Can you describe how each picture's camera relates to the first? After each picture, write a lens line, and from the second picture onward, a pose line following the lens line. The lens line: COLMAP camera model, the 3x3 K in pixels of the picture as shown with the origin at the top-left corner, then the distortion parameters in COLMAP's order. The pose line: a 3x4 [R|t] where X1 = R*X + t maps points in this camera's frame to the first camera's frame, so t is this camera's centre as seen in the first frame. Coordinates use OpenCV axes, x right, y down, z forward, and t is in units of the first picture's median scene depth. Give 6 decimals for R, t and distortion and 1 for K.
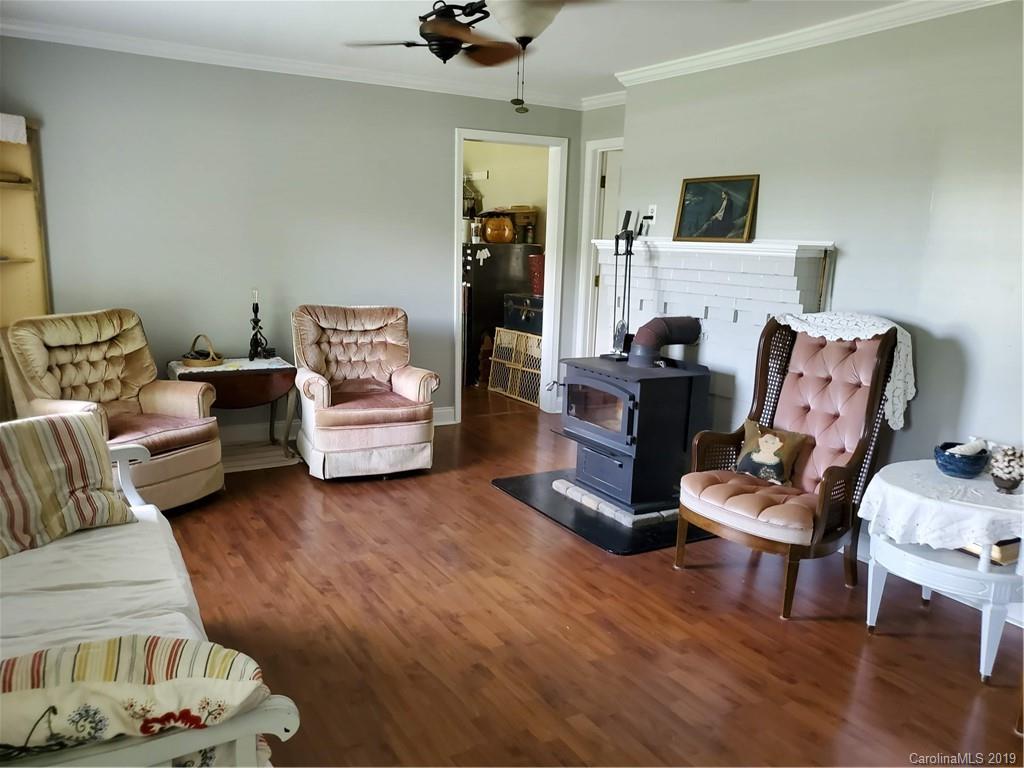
lens RADIAL K [[798.3, 0, 512.0], [0, 798.3, 384.0], [0, 0, 1]] dist [0.119185, -0.257025]
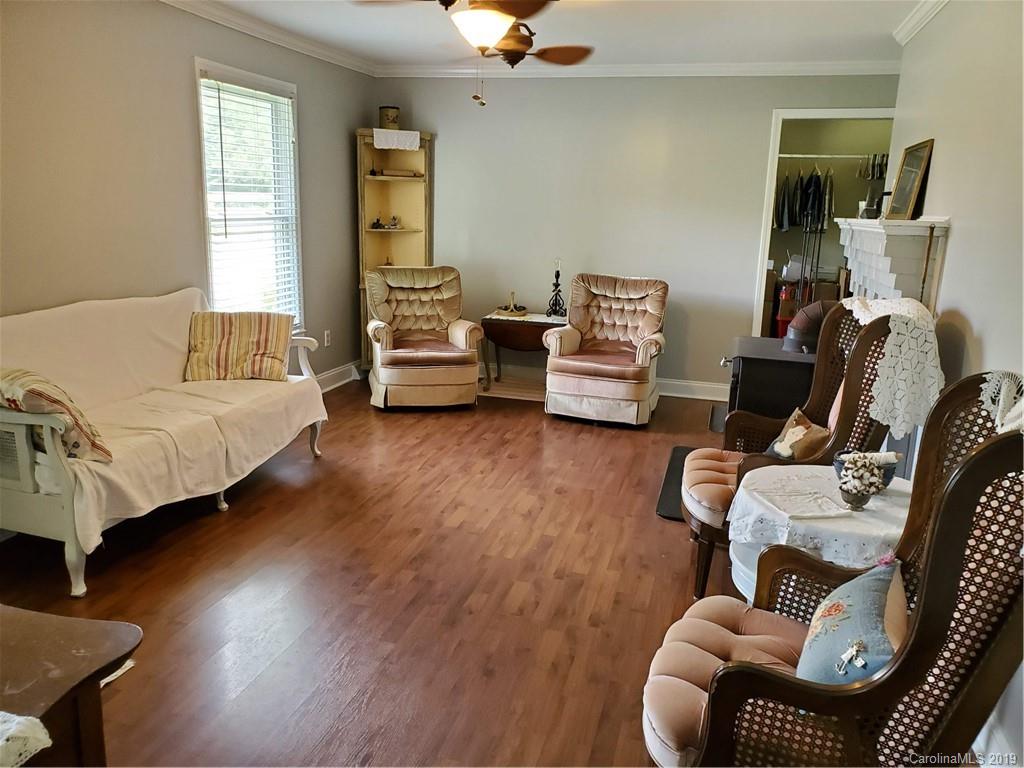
lens RADIAL K [[798.3, 0, 512.0], [0, 798.3, 384.0], [0, 0, 1]] dist [0.119185, -0.257025]
pose [[0.695049, 0.147697, -0.703628, 0.590045], [-0.143279, 0.987496, 0.065751, 0.001348], [0.704541, 0.055115, 0.707520, 0.097893]]
